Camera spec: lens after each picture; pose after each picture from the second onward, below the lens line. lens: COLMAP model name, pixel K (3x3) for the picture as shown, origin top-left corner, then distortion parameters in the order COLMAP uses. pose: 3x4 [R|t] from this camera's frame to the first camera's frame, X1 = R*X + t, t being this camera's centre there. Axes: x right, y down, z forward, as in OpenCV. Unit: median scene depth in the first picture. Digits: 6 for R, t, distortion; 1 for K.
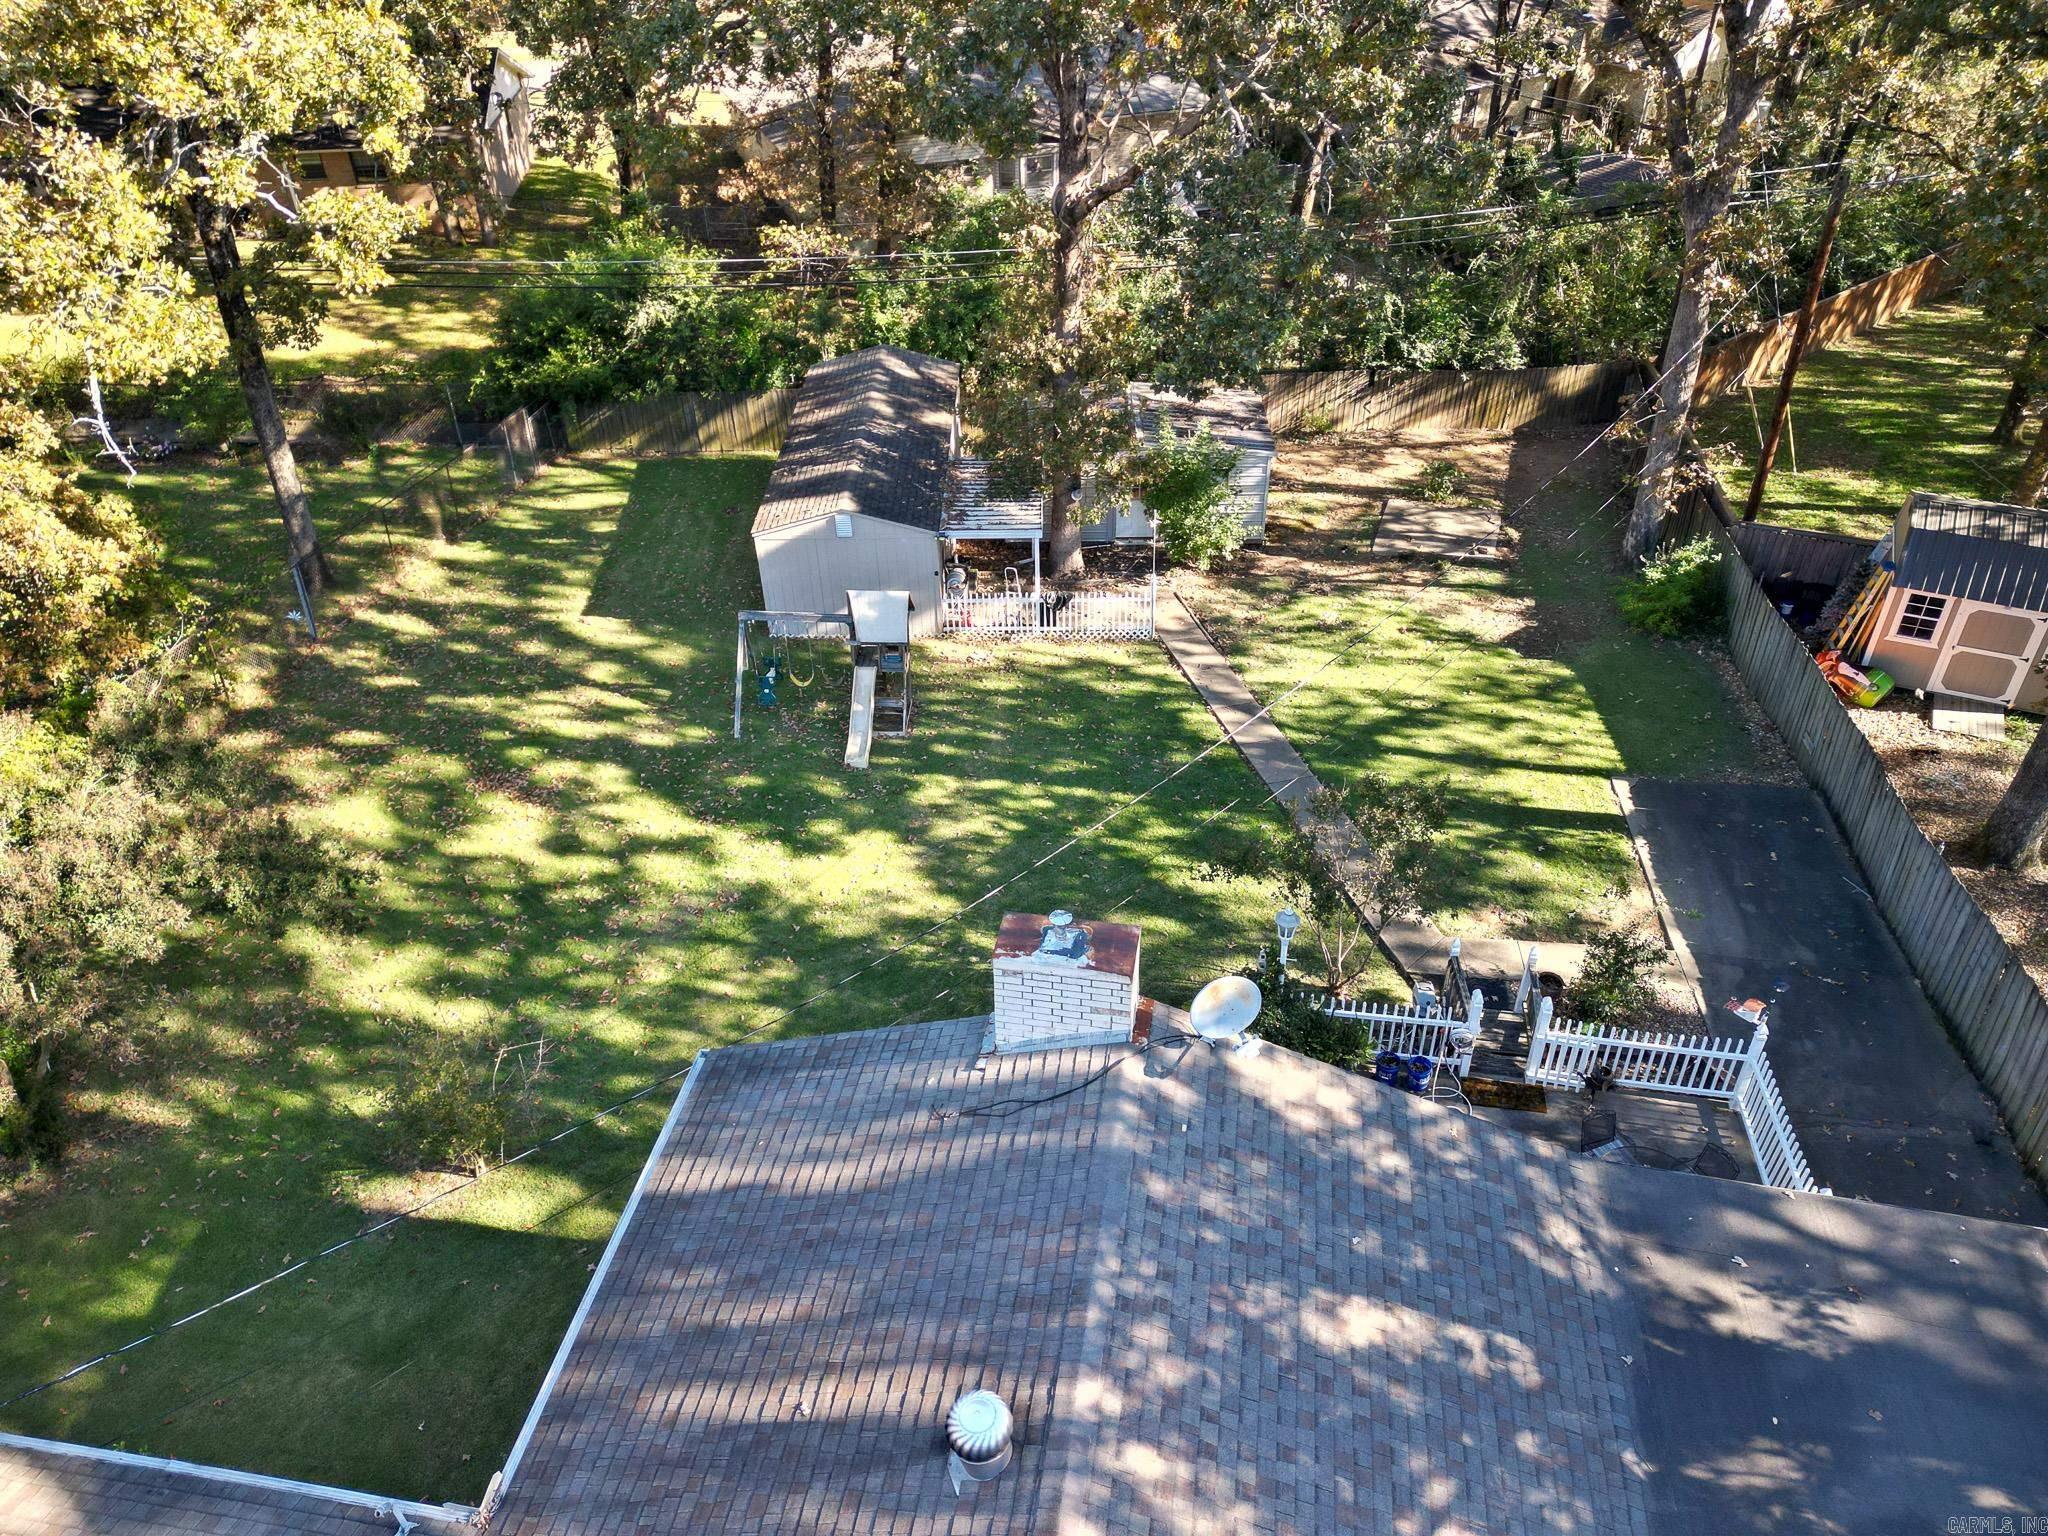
lens RADIAL K [[1408.8, 0, 1004.1], [0, 1408.8, 779.2], [0, 0, 1]] dist [0.050561, -0.008362]
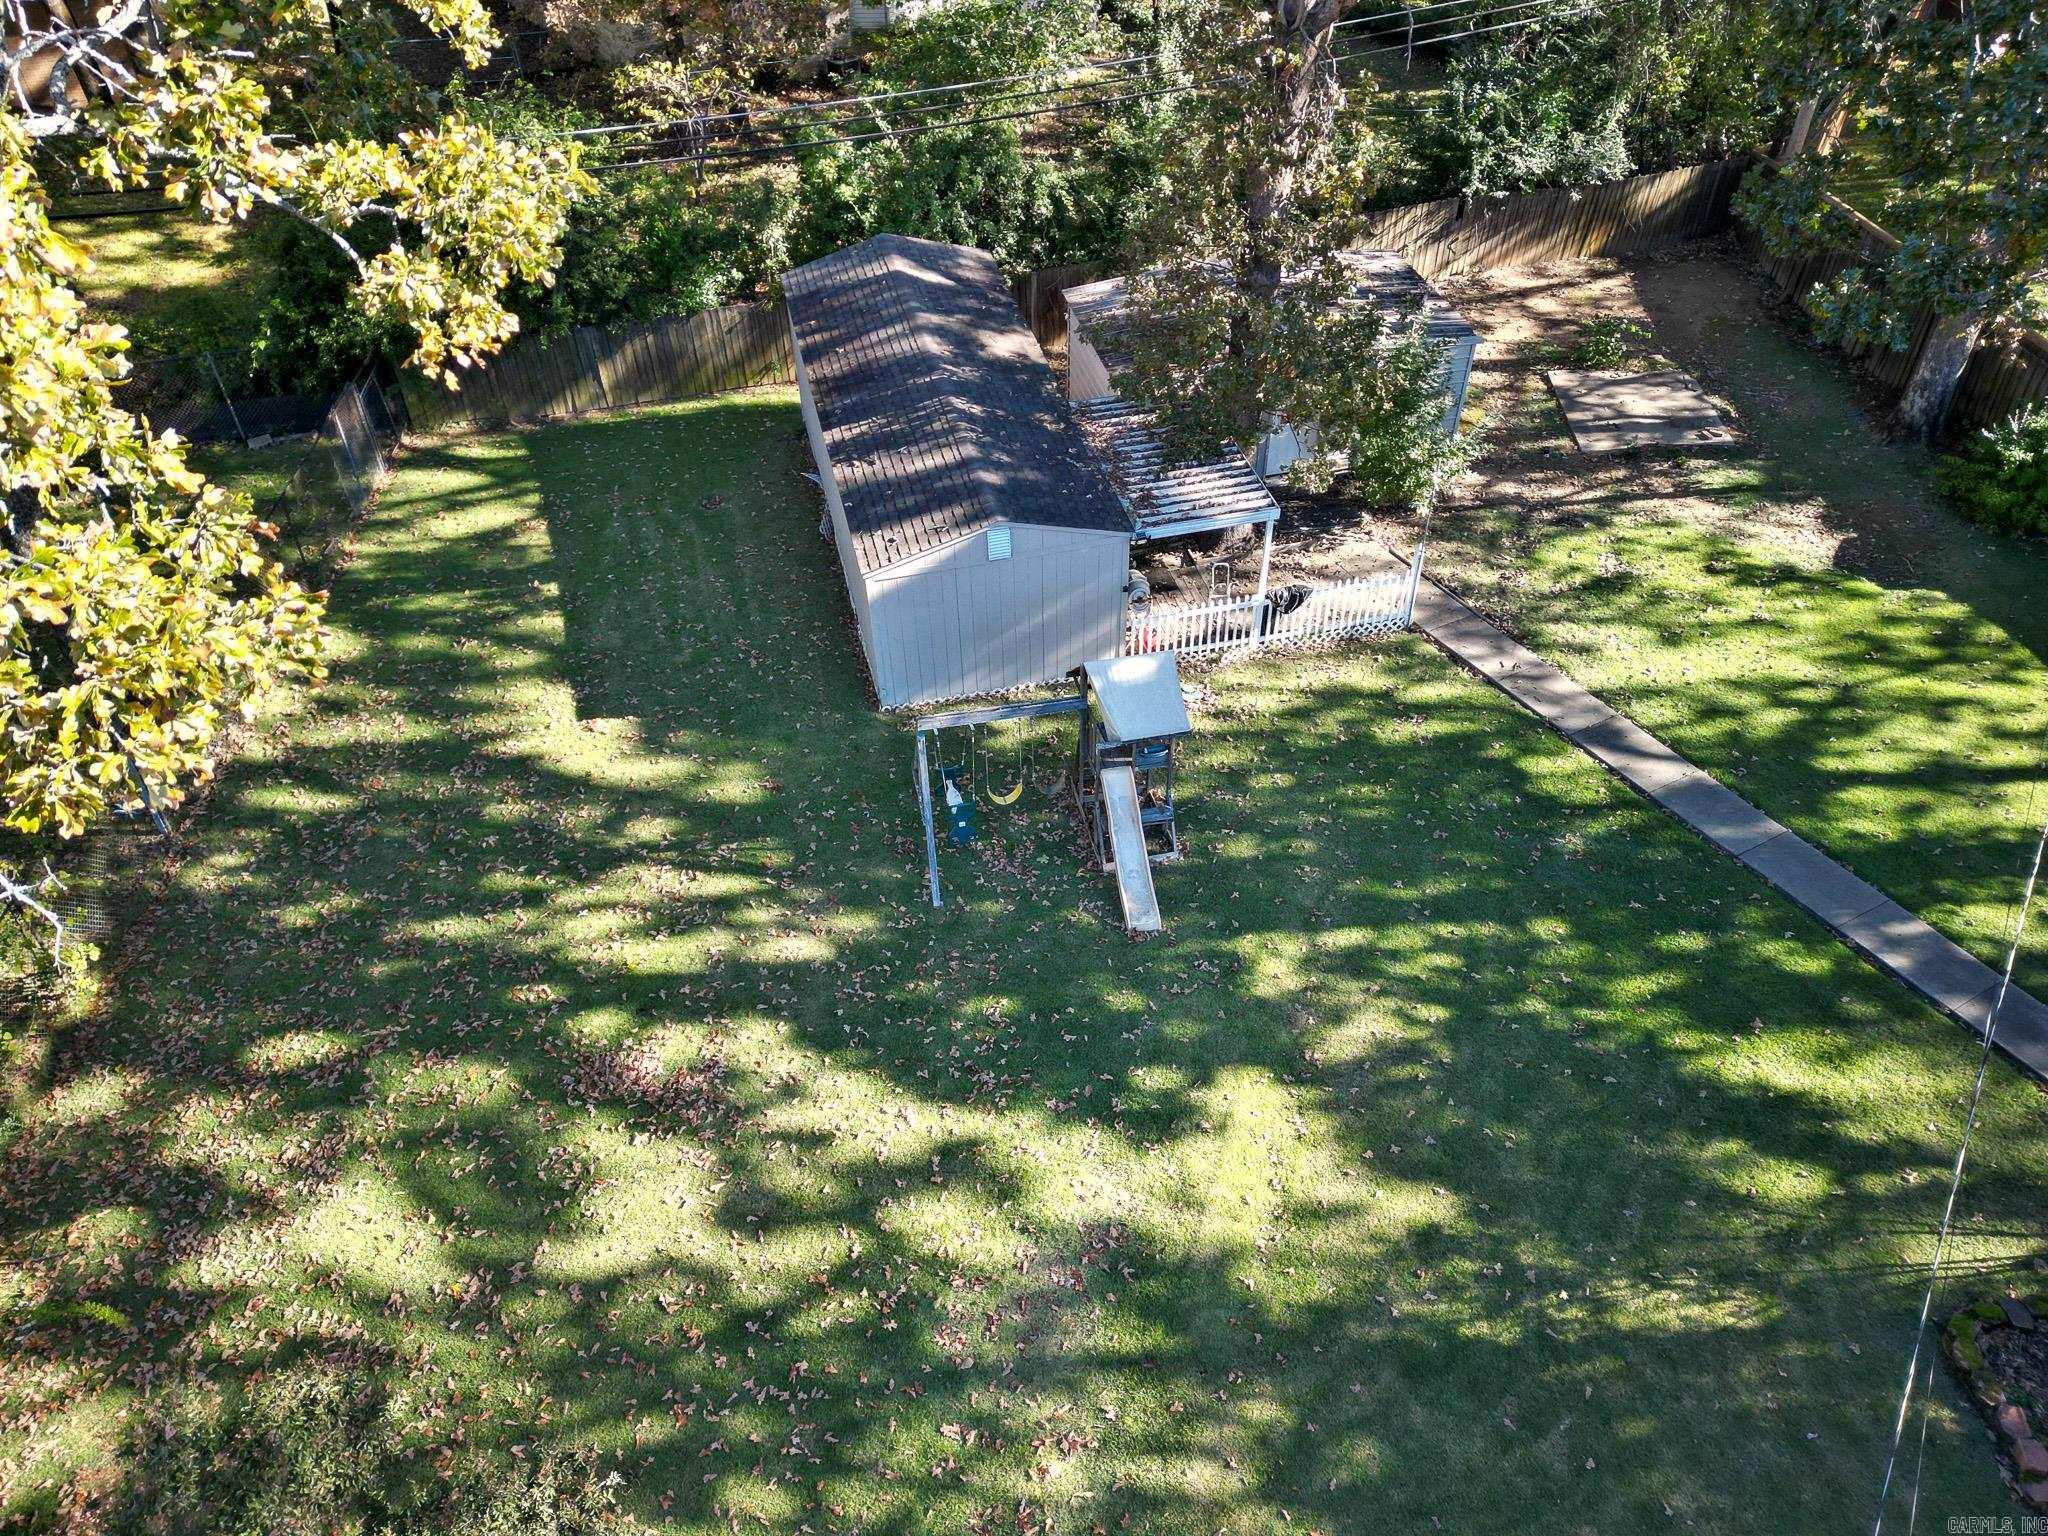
lens RADIAL K [[1408.8, 0, 1032.1], [0, 1408.8, 774.9], [0, 0, 1]] dist [0.050561, -0.008362]
pose [[0.967316, -0.165681, 0.191960, -0.266316], [0.140067, 0.980170, 0.140169, -0.186921], [-0.211377, -0.108700, 0.971341, 0.397005]]
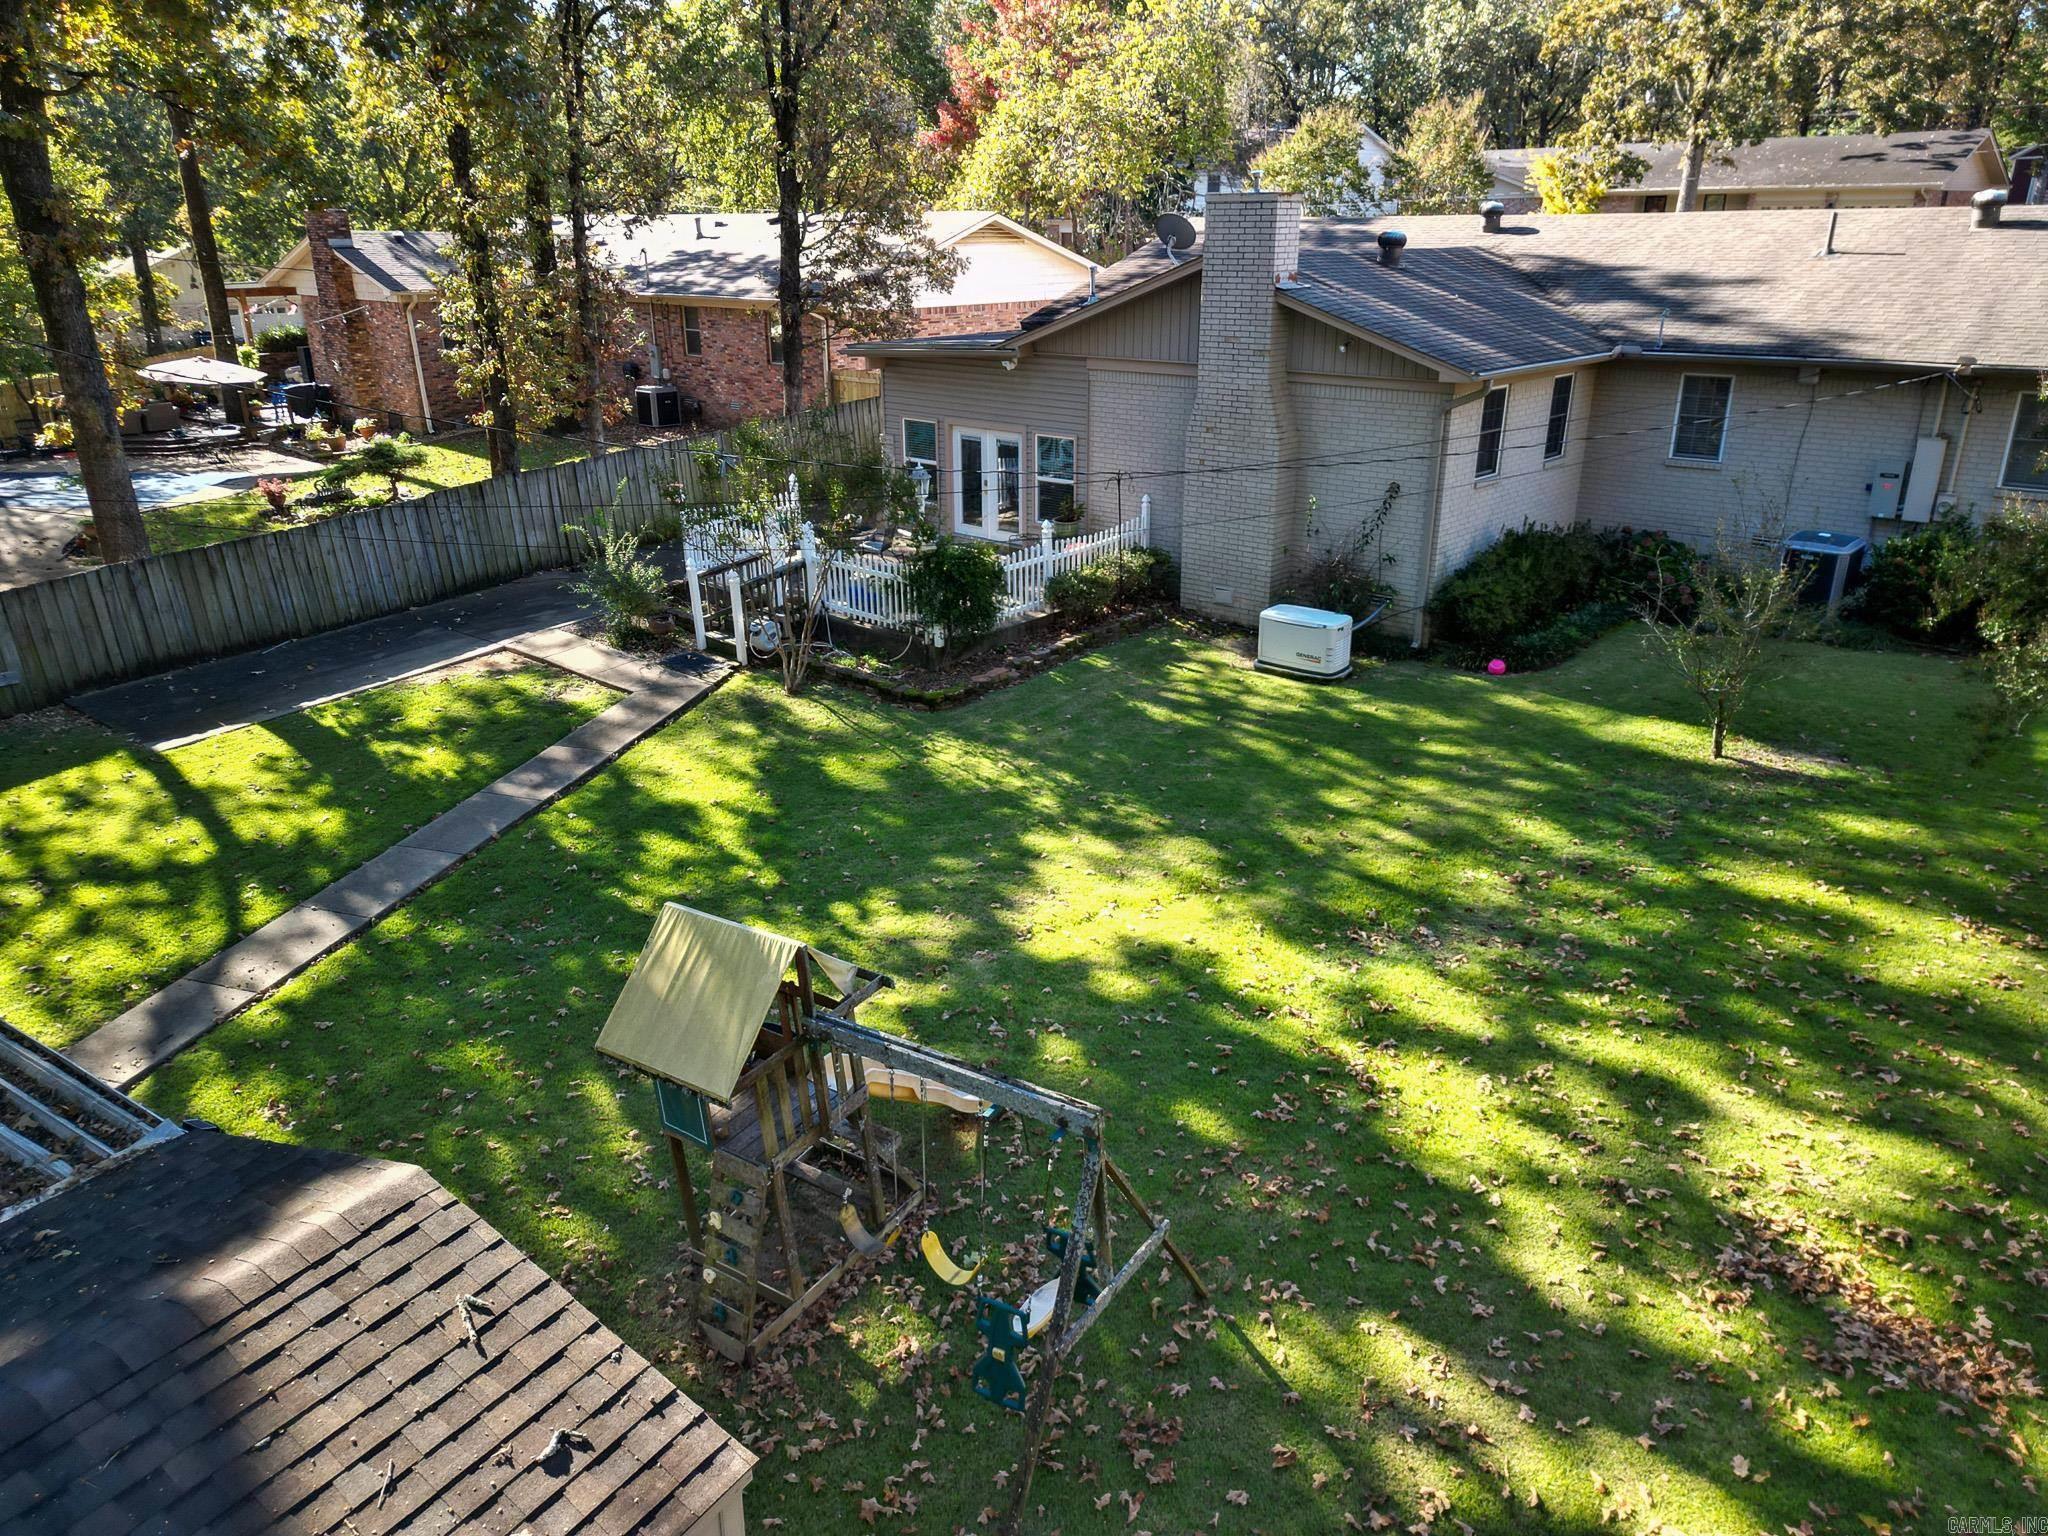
lens RADIAL K [[1408.8, 0, 1022.5], [0, 1408.8, 766.2], [0, 0, 1]] dist [0.050561, -0.008362]
pose [[-0.843237, -0.178693, 0.506971, -0.331707], [0.335502, 0.561923, 0.756096, -0.403418], [-0.419988, 0.807658, -0.413883, 1.118034]]
